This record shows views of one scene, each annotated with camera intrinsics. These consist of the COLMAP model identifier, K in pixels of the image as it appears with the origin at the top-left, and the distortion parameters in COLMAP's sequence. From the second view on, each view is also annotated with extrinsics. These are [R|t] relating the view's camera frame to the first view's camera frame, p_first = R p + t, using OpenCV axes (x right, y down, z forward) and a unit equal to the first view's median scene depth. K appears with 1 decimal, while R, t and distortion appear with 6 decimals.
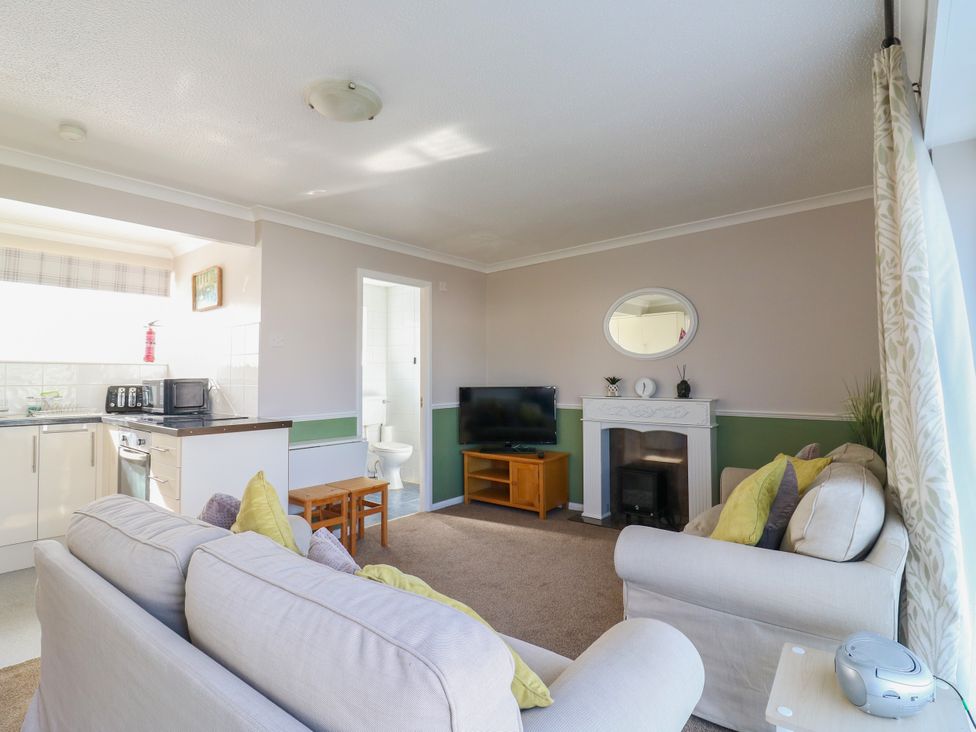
lens RADIAL K [[510.5, 0, 496.5], [0, 510.5, 359.8], [0, 0, 1]] dist [-0.000530, -0.012831]
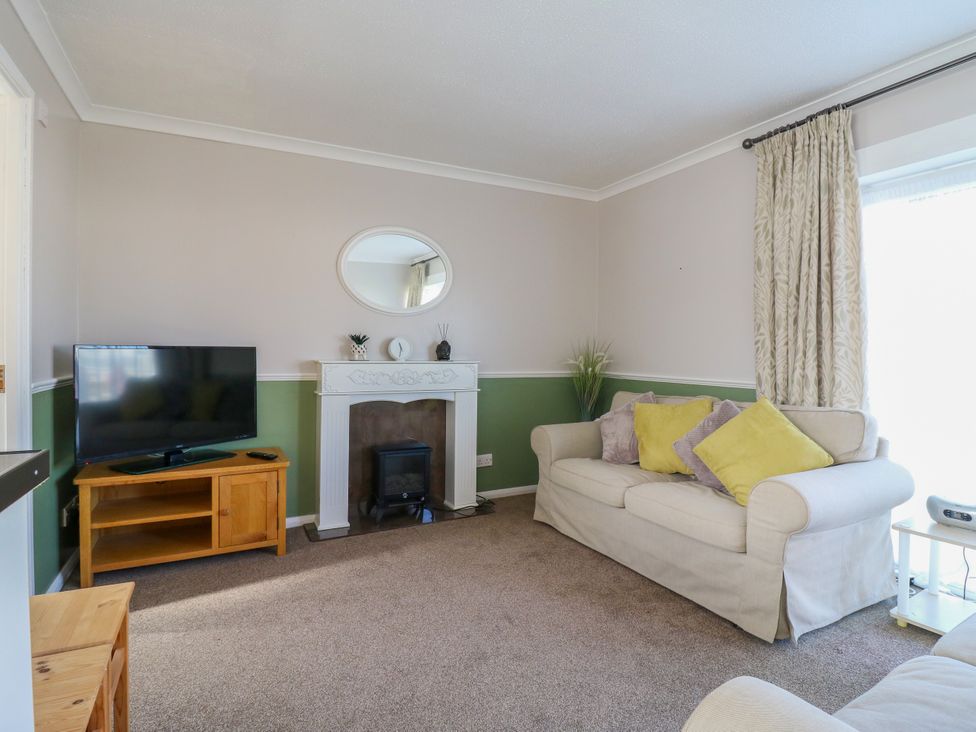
lens RADIAL K [[510.5, 0, 489.7], [0, 510.5, 364.2], [0, 0, 1]] dist [-0.000530, -0.012831]
pose [[0.389912, -0.008706, 0.920811, -0.403894], [-0.041906, 0.998752, 0.027187, 0.050650], [-0.919898, -0.049188, 0.389061, 0.549159]]
